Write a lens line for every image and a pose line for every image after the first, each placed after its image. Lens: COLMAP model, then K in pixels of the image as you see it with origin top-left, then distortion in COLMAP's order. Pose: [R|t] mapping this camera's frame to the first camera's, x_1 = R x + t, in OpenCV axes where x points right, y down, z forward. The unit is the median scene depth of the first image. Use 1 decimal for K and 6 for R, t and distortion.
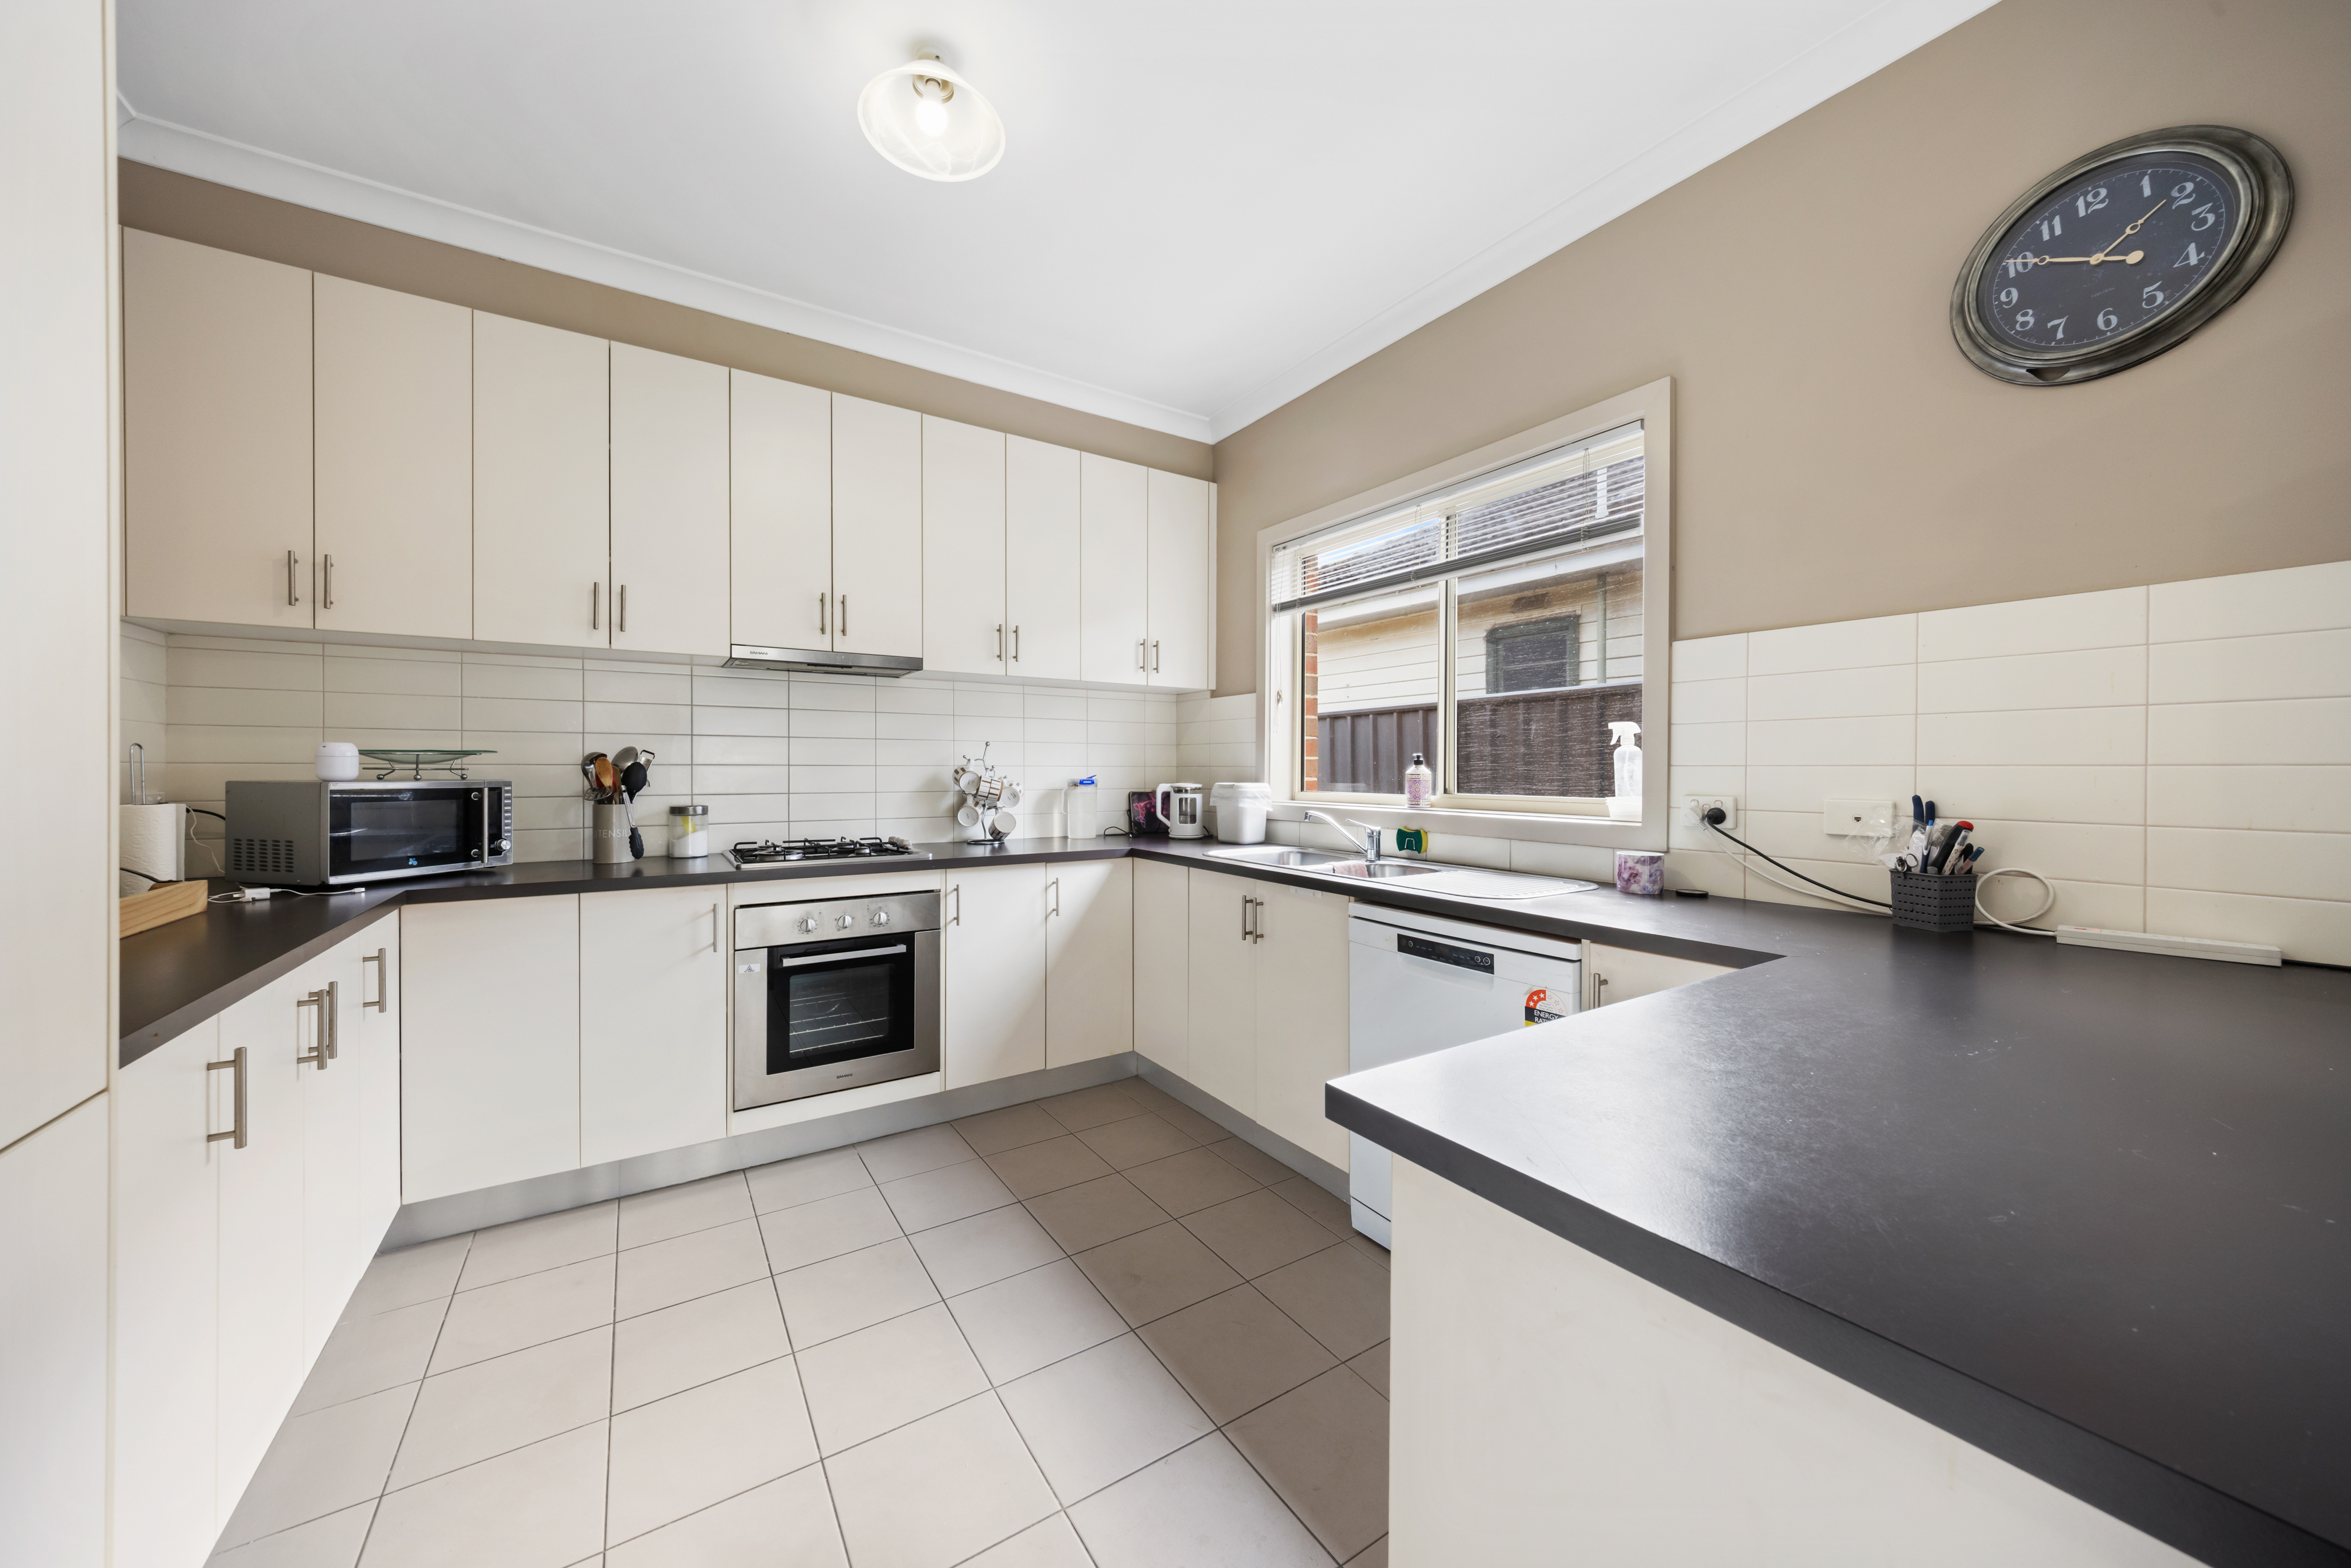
lens RADIAL K [[817.5, 0, 1185.7], [0, 817.5, 772.6], [0, 0, 1]] dist [0.015571, -0.010456]
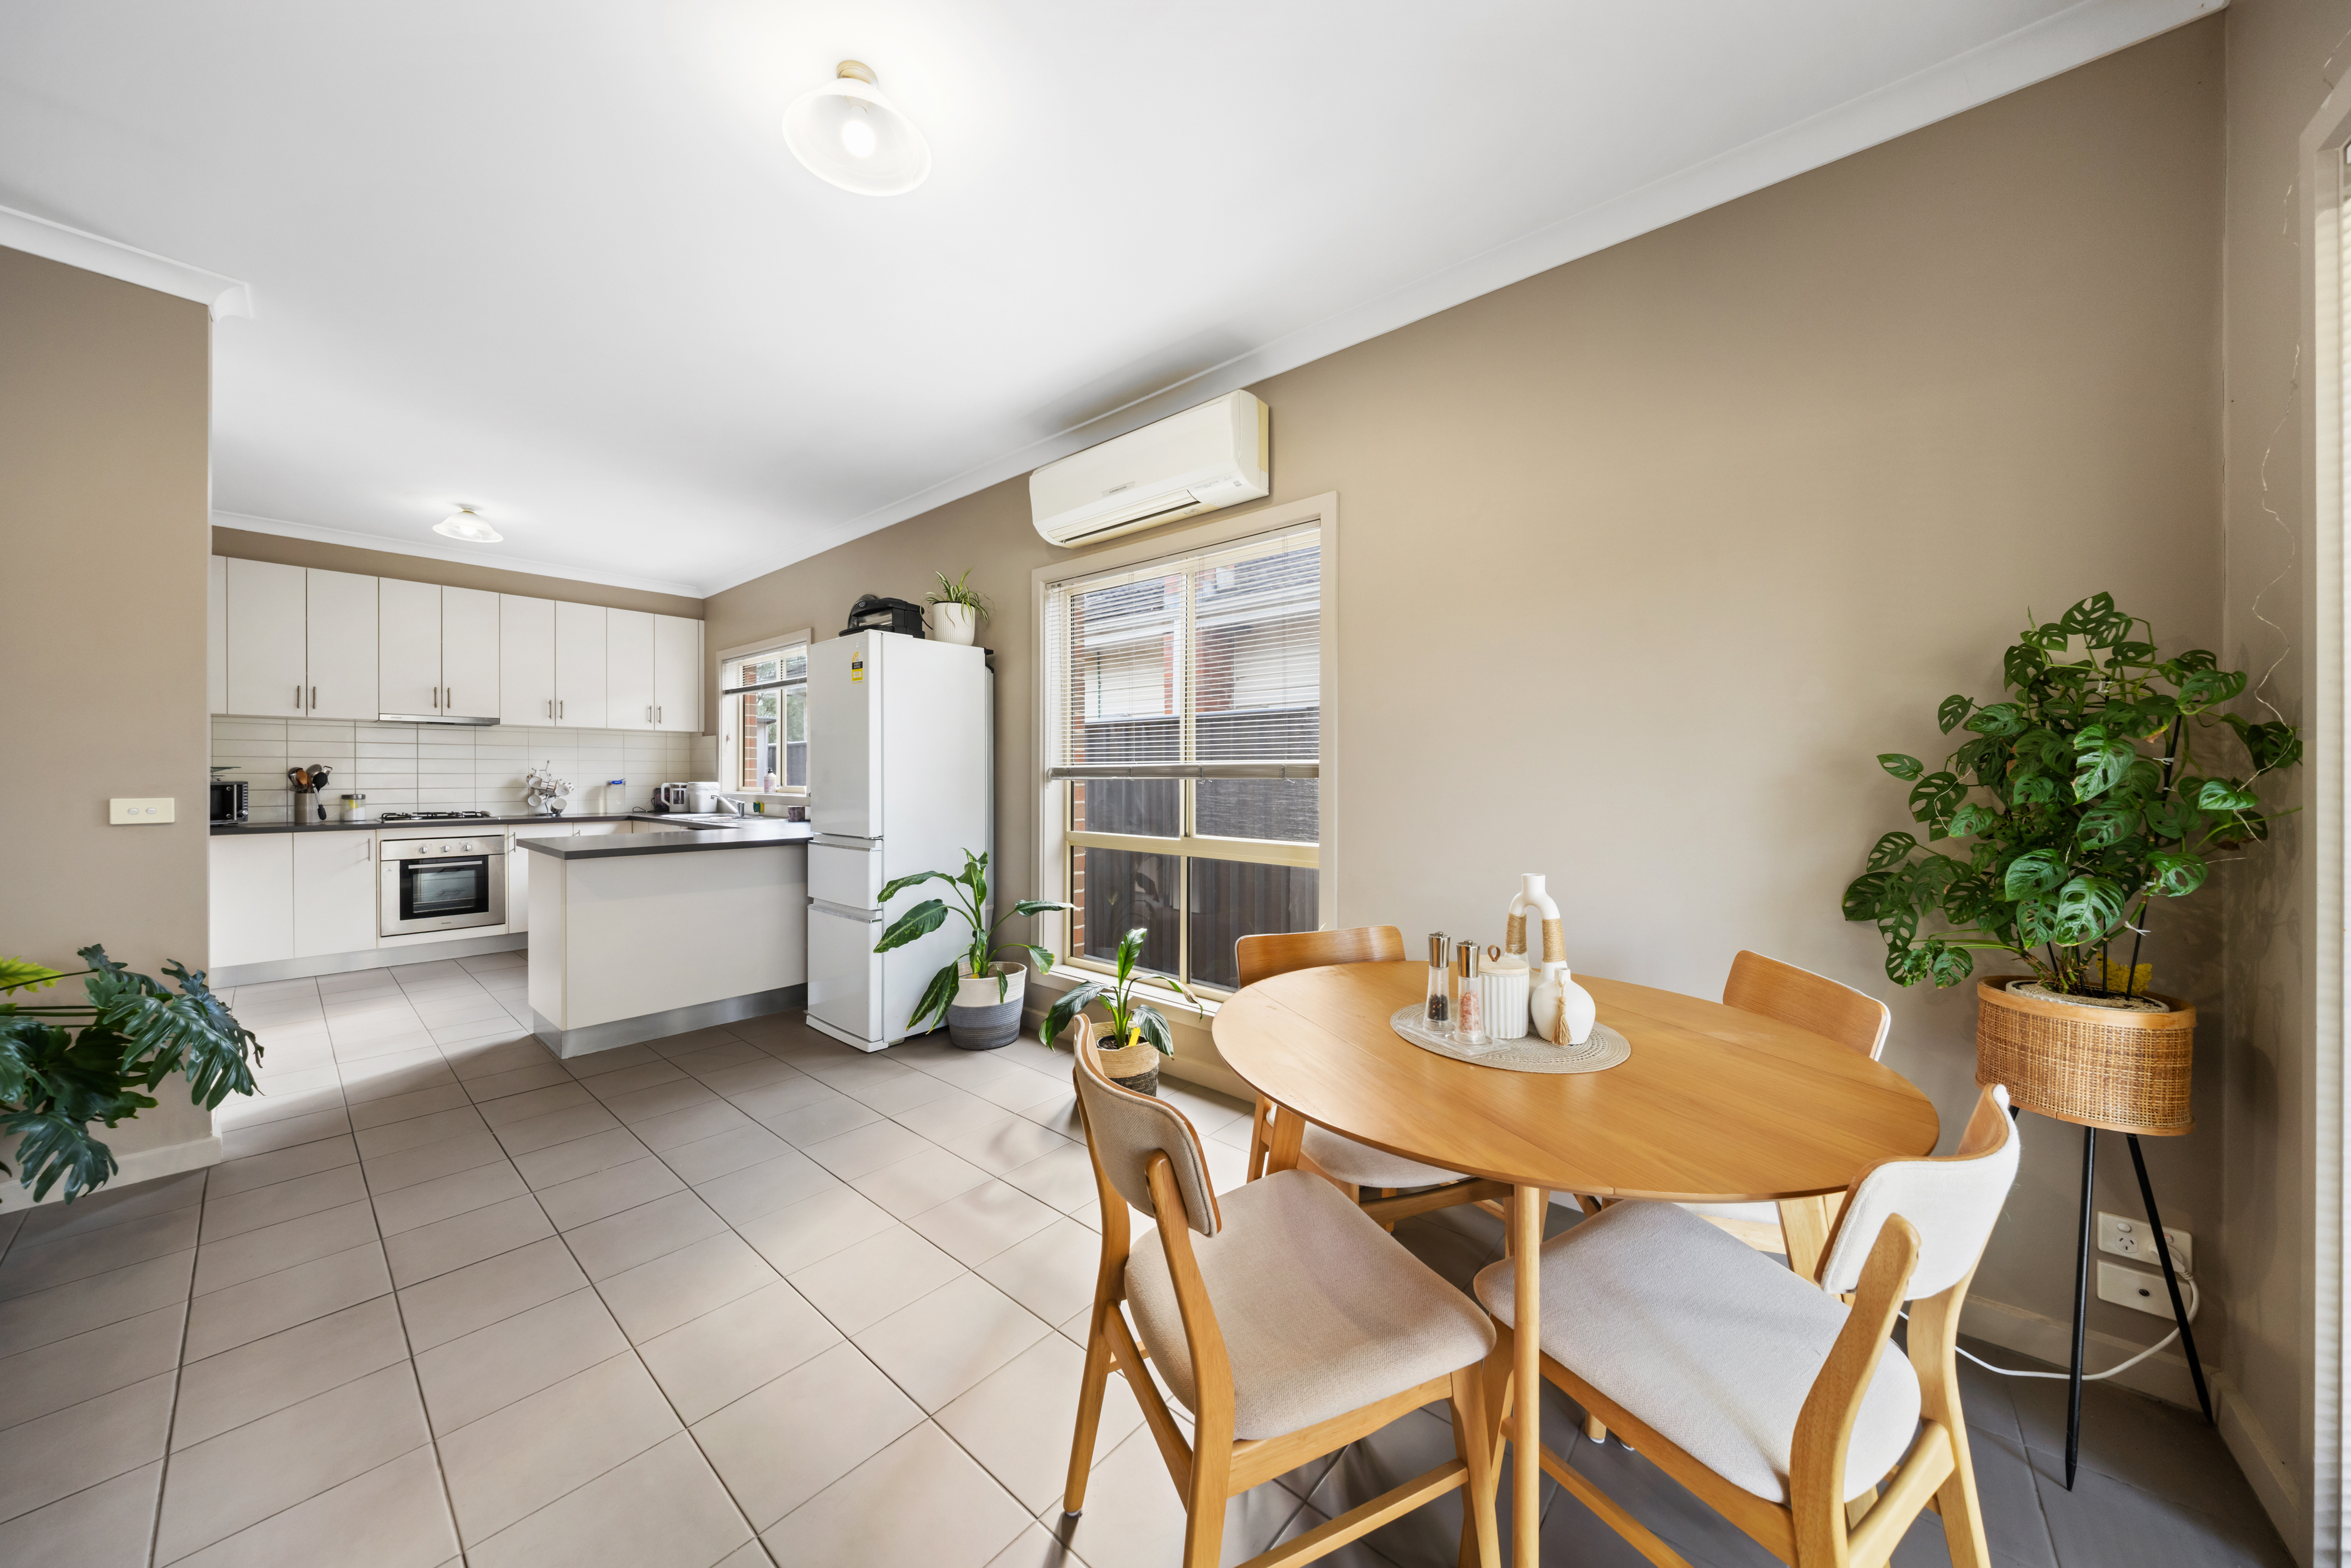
lens RADIAL K [[777.6, 0, 1159.4], [0, 777.6, 778.5], [0, 0, 1]] dist [-0.001191, -0.000074]
pose [[0.963453, -0.003441, 0.267854, 0.776516], [0.003649, 0.999993, -0.000278, 0.010545], [-0.267851, 0.001245, 0.963459, -1.343167]]
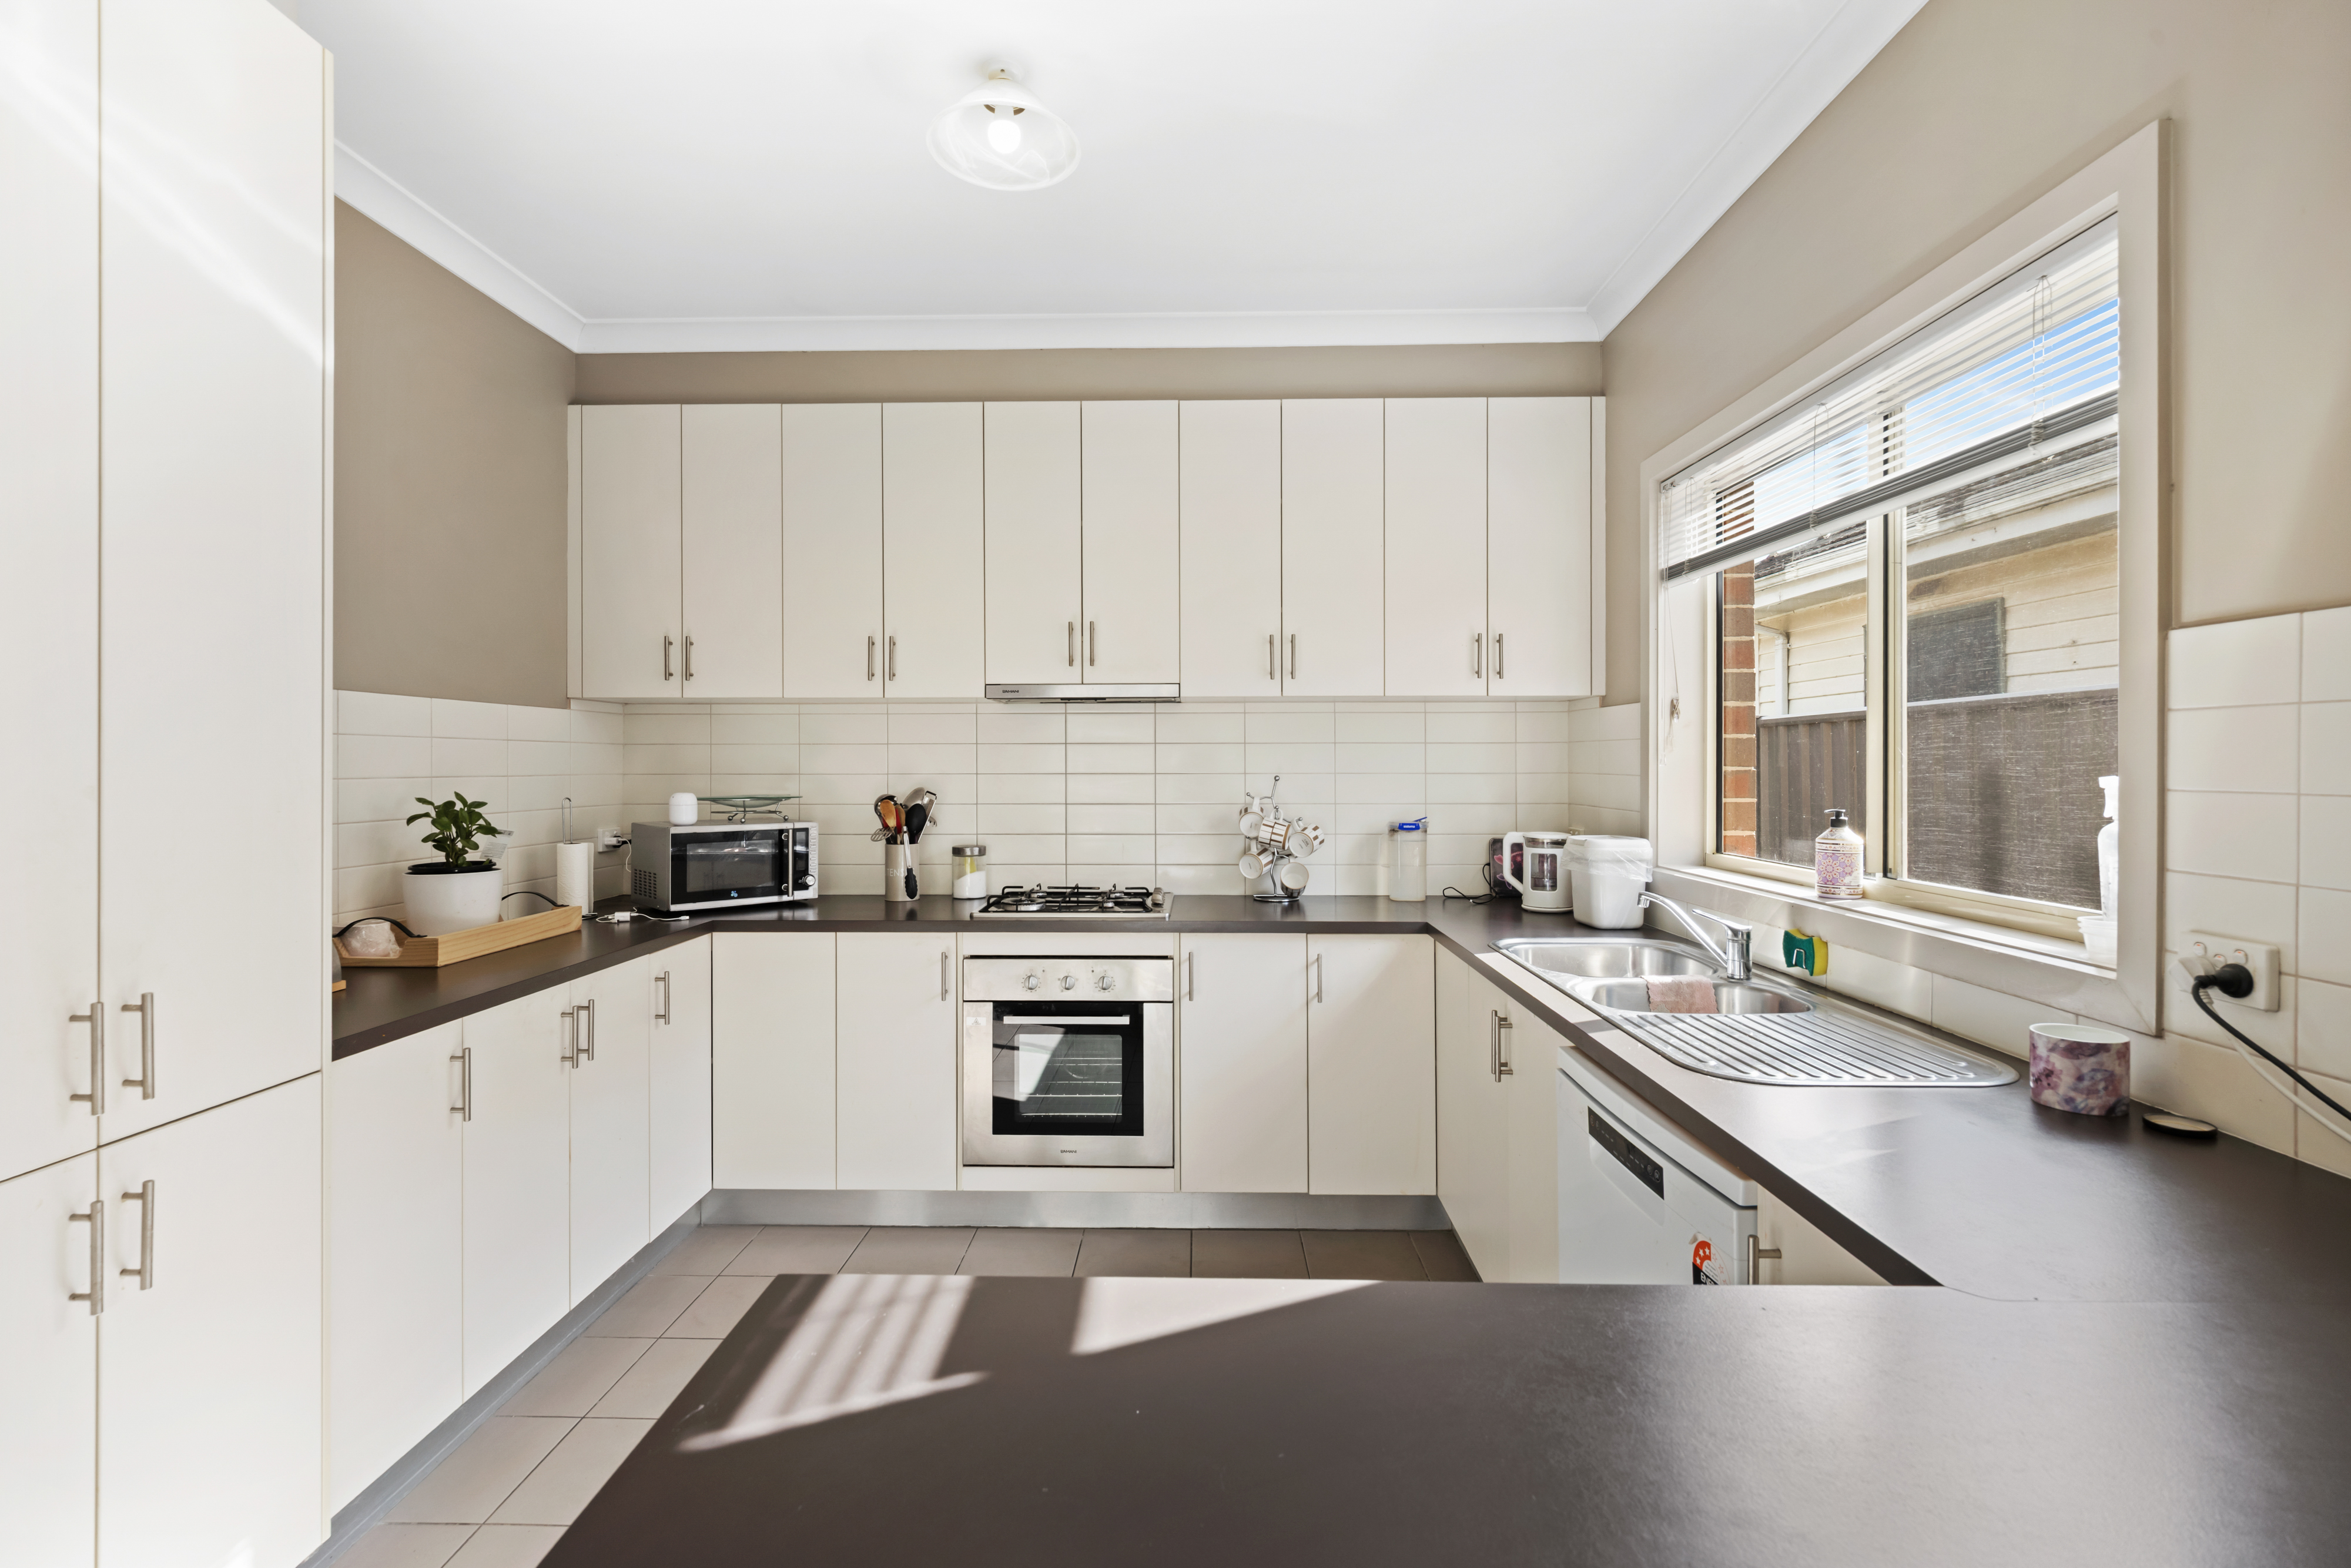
lens RADIAL K [[1081.6, 0, 1183.3], [0, 1081.6, 765.2], [0, 0, 1]] dist [-0.003354, -0.000328]
pose [[0.827759, -0.001107, -0.561083, 0.353251], [-0.001032, 0.999993, -0.003497, -0.054898], [0.561083, 0.003474, 0.827752, 0.071148]]
